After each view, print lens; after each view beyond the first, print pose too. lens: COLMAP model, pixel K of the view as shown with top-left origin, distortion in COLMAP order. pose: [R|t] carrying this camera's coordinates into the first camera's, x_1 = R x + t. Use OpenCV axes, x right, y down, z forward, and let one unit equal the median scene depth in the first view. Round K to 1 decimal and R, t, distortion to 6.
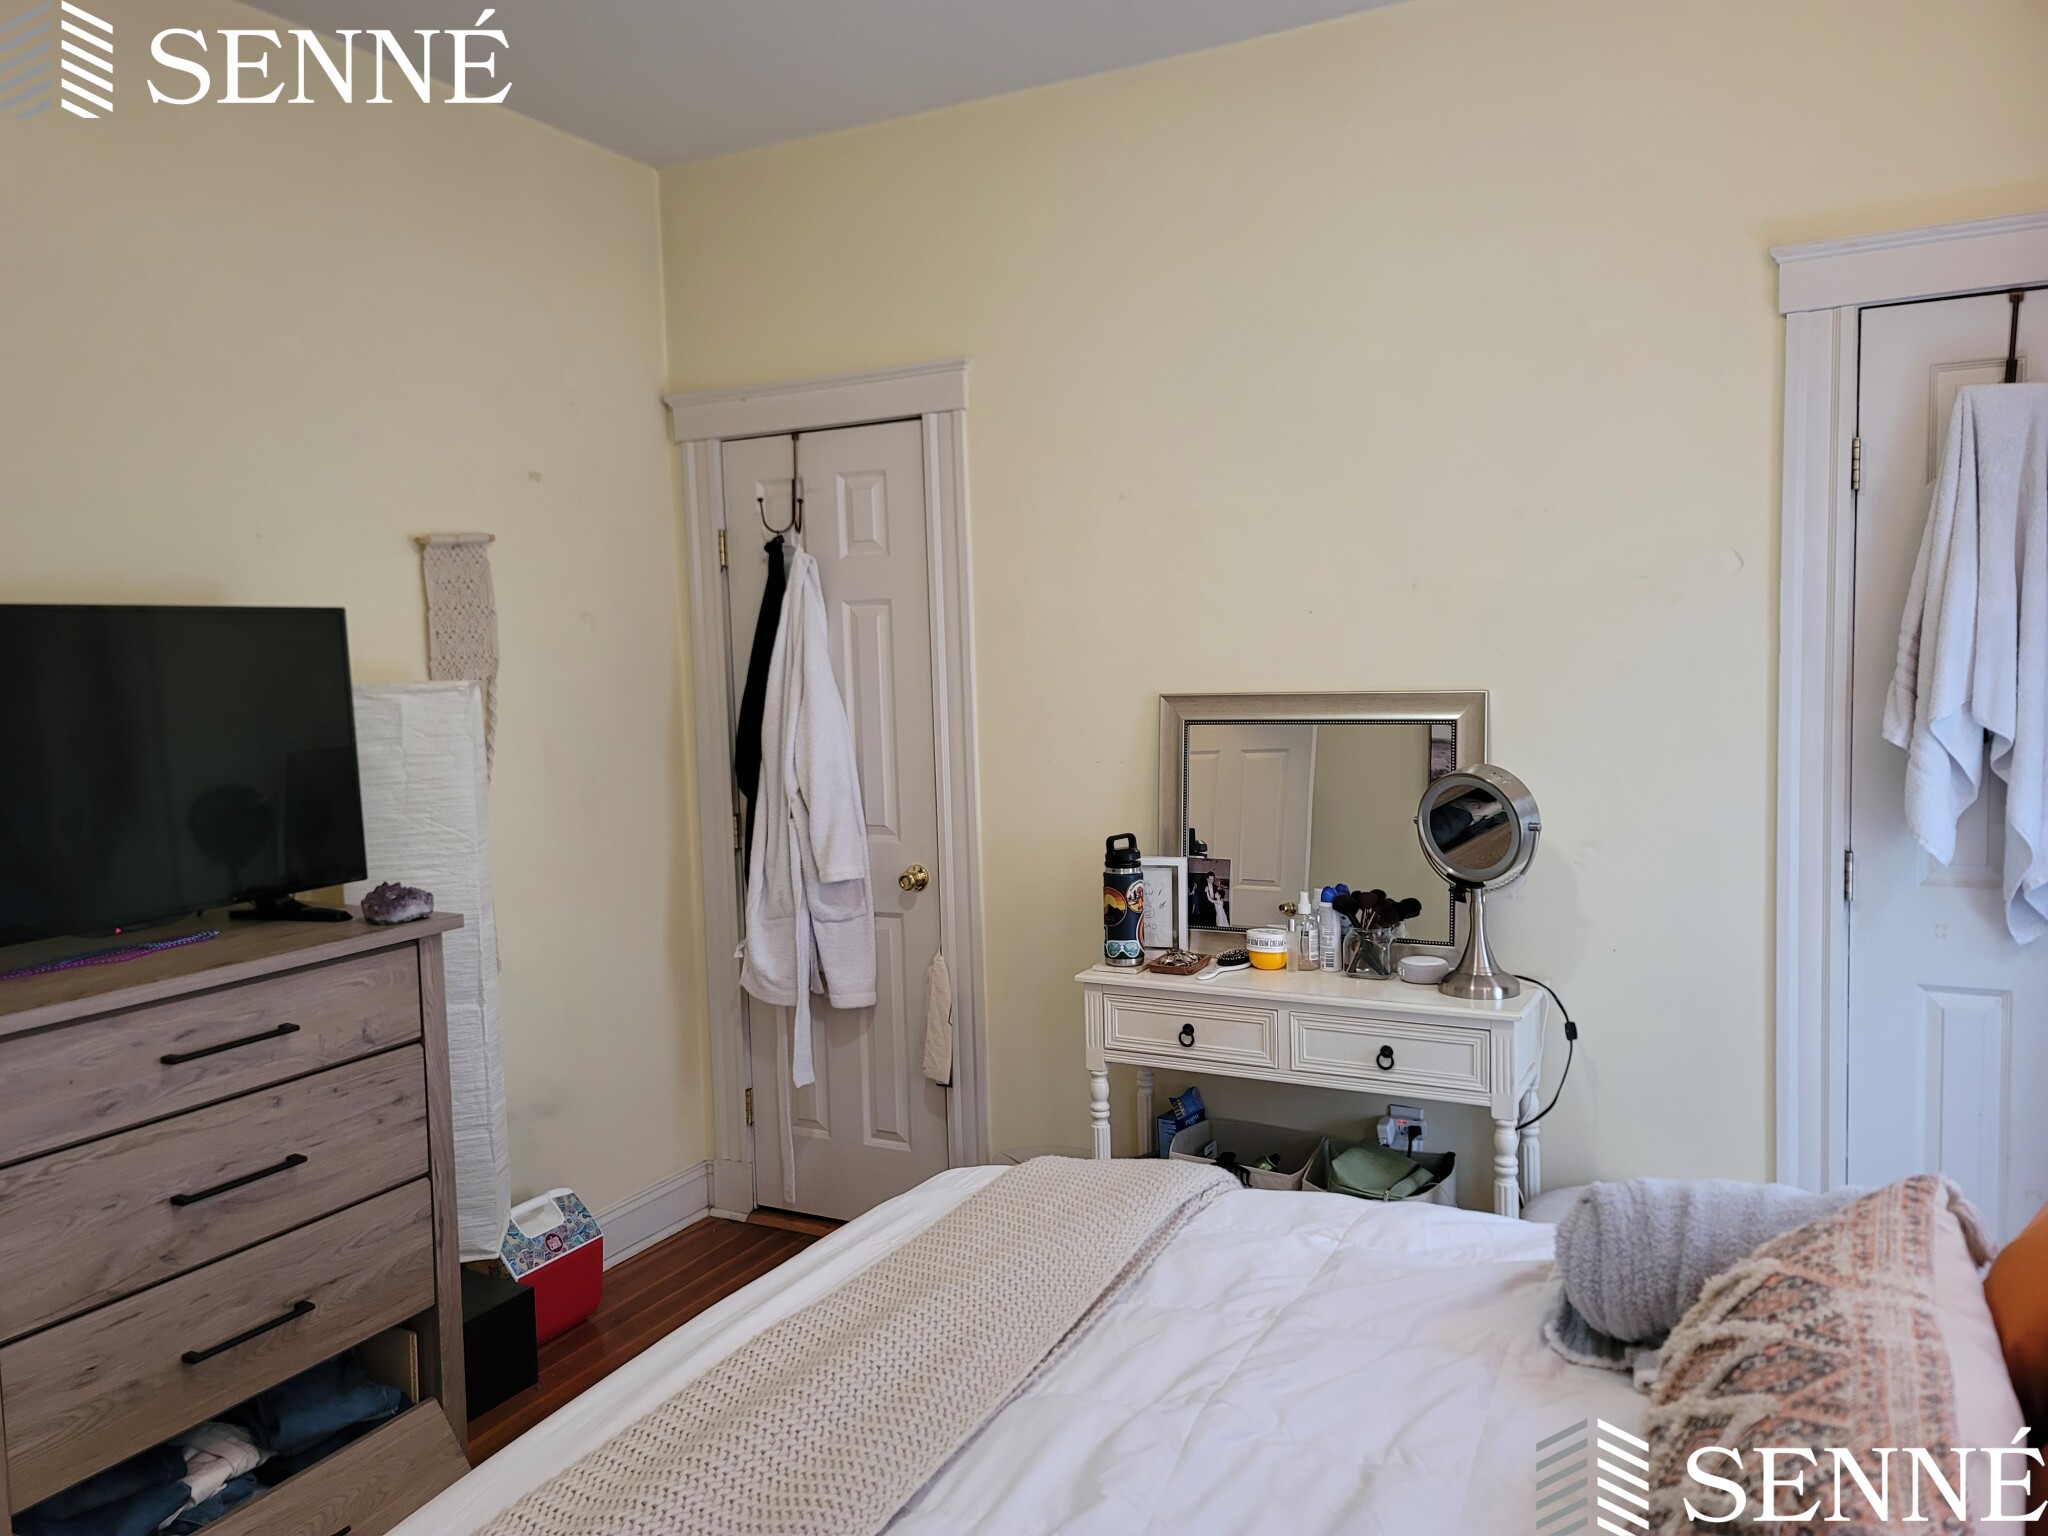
lens RADIAL K [[1499.7, 0, 1017.5], [0, 1499.7, 764.6], [0, 0, 1]] dist [0.063958, -0.037073]
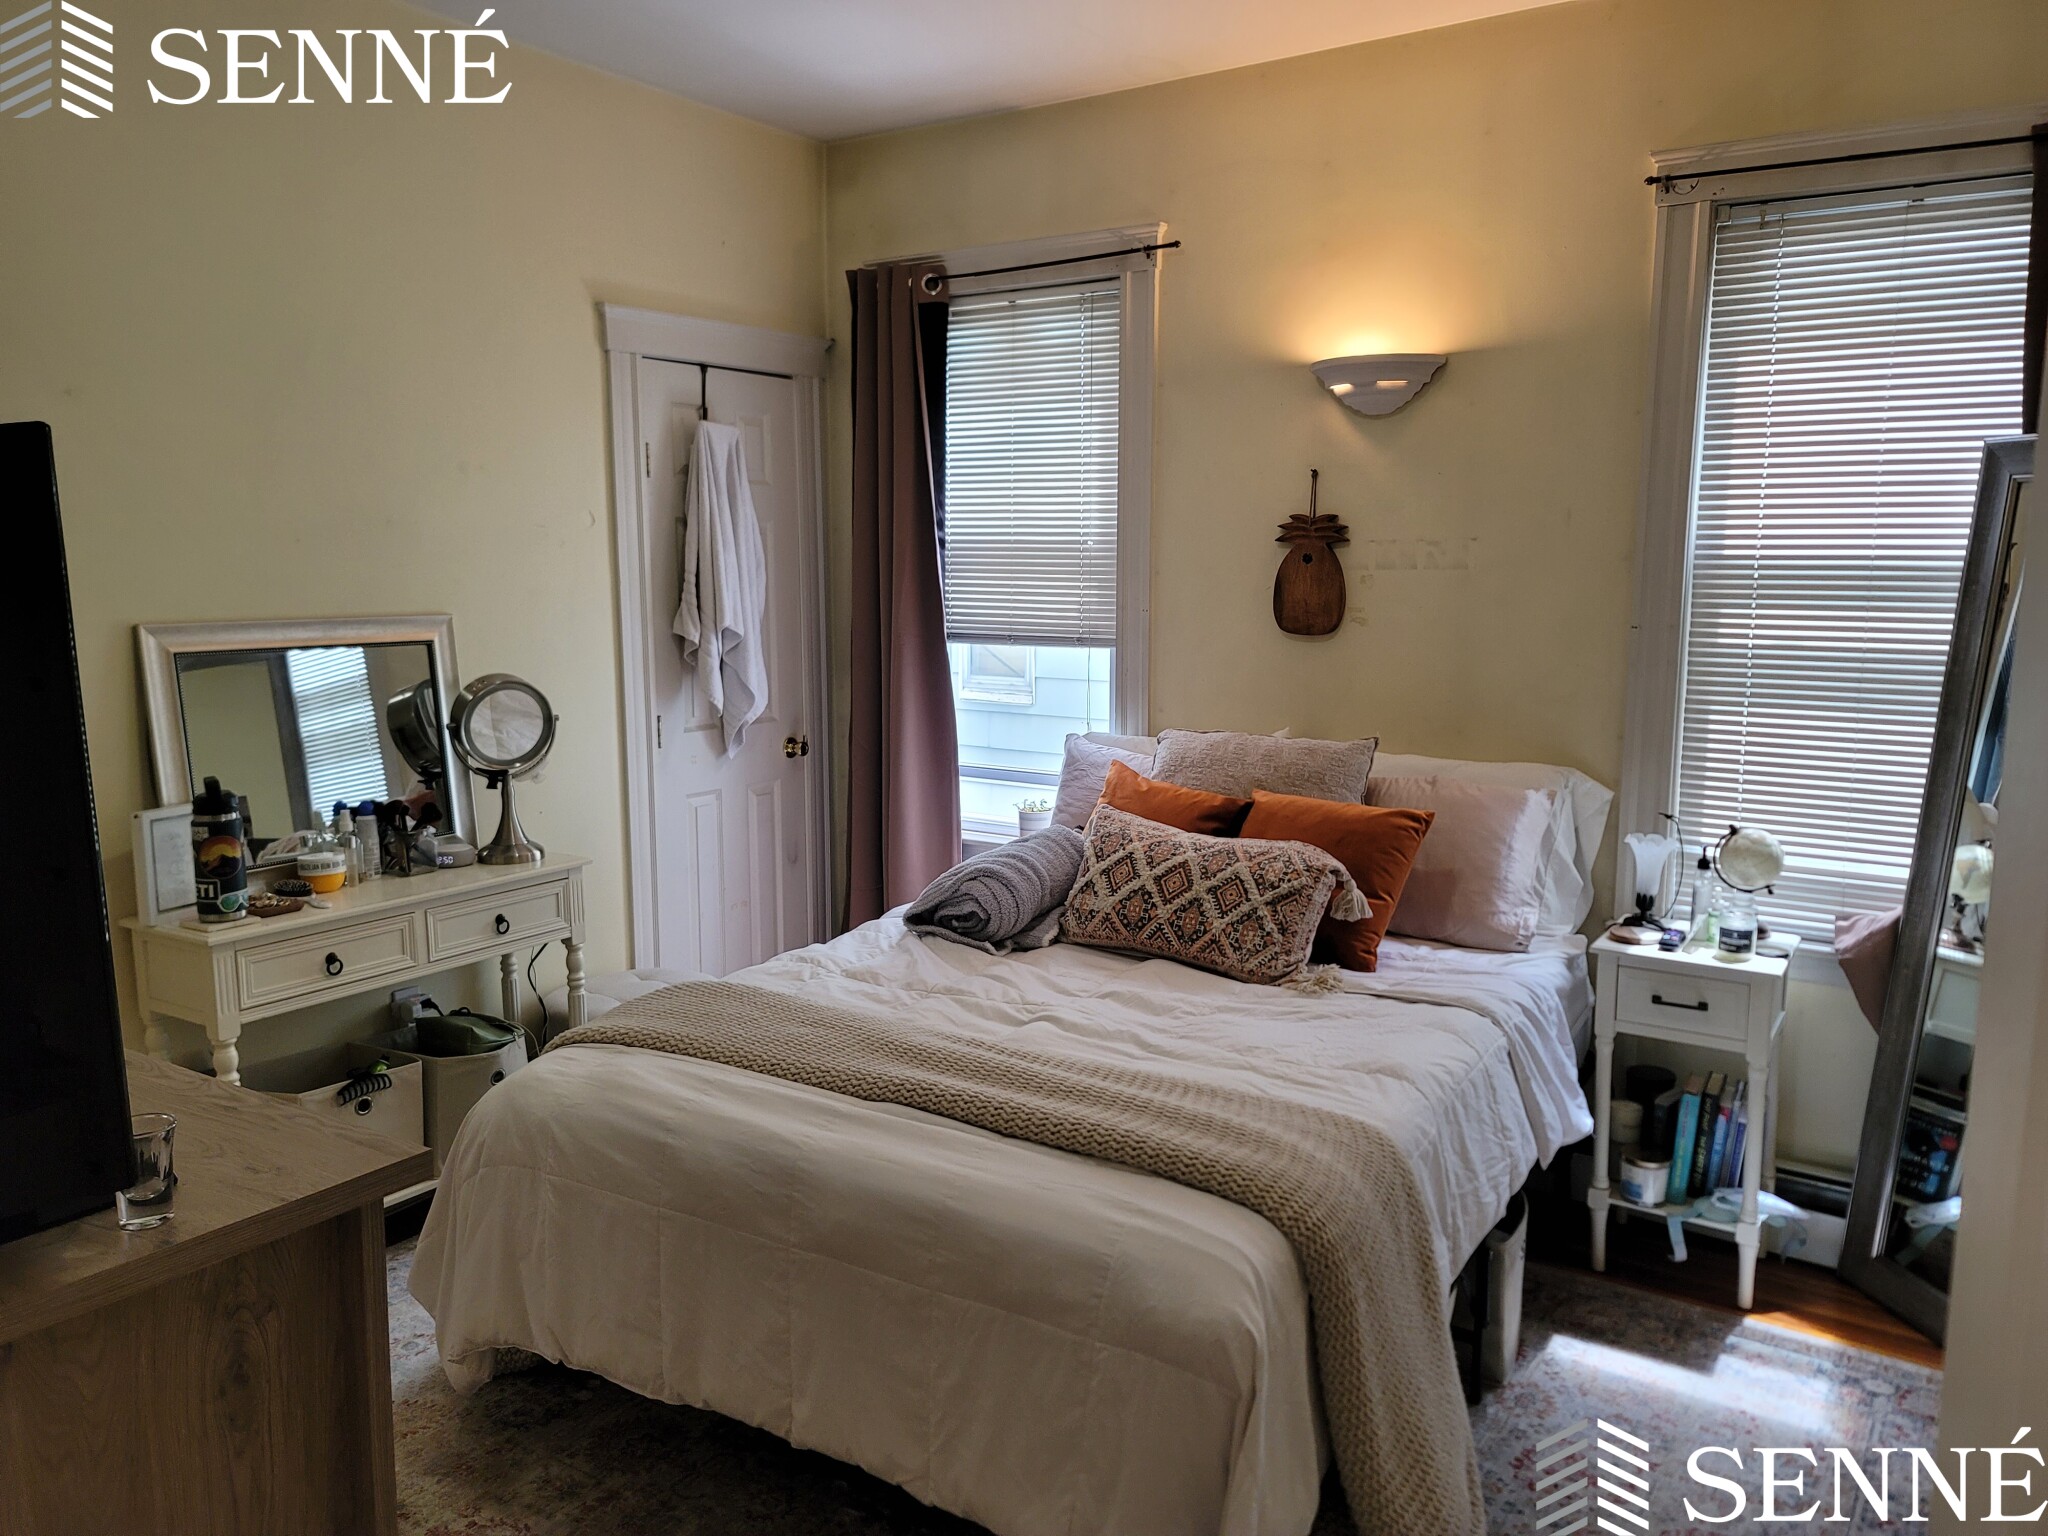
lens RADIAL K [[1499.7, 0, 1018.6], [0, 1499.7, 772.1], [0, 0, 1]] dist [0.063958, -0.037073]
pose [[0.107016, -0.112673, 0.987852, -0.865285], [0.082153, 0.991163, 0.104151, -0.013939], [-0.990858, 0.070009, 0.115326, 0.452355]]
